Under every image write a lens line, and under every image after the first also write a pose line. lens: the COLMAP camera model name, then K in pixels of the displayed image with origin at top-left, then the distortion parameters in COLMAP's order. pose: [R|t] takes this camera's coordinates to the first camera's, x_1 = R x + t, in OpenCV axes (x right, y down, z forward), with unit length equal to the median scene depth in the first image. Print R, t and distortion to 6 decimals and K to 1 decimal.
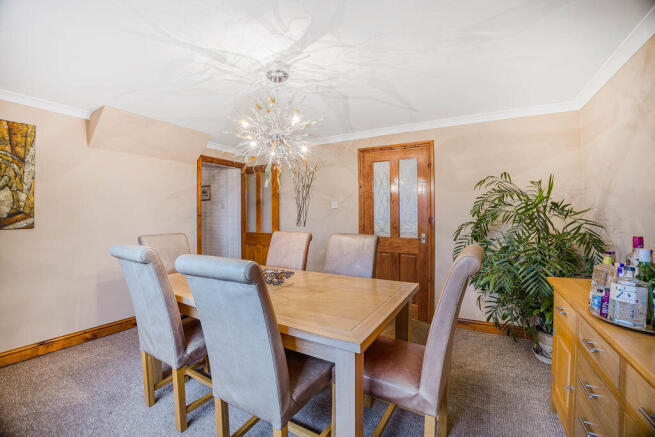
lens RADIAL K [[269.7, 0, 329.8], [0, 269.7, 220.8], [0, 0, 1]] dist [-0.000999, -0.000160]
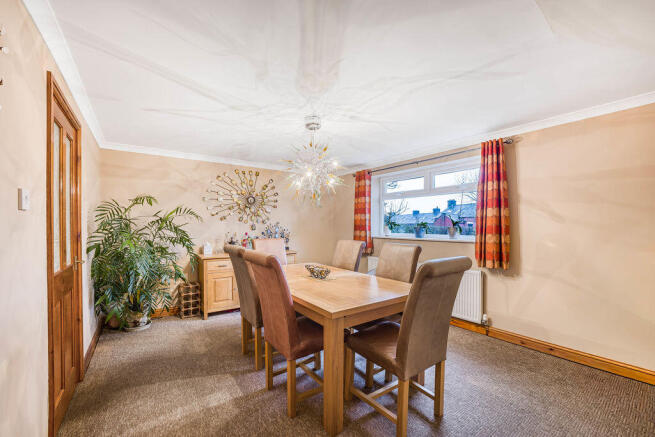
lens RADIAL K [[269.7, 0, 329.8], [0, 269.7, 220.8], [0, 0, 1]] dist [-0.000999, -0.000160]
pose [[-0.907521, -0.000778, 0.420006, -0.774488], [-0.001919, 0.999996, -0.002295, -0.062469], [-0.420002, -0.002889, -0.907518, 2.031921]]
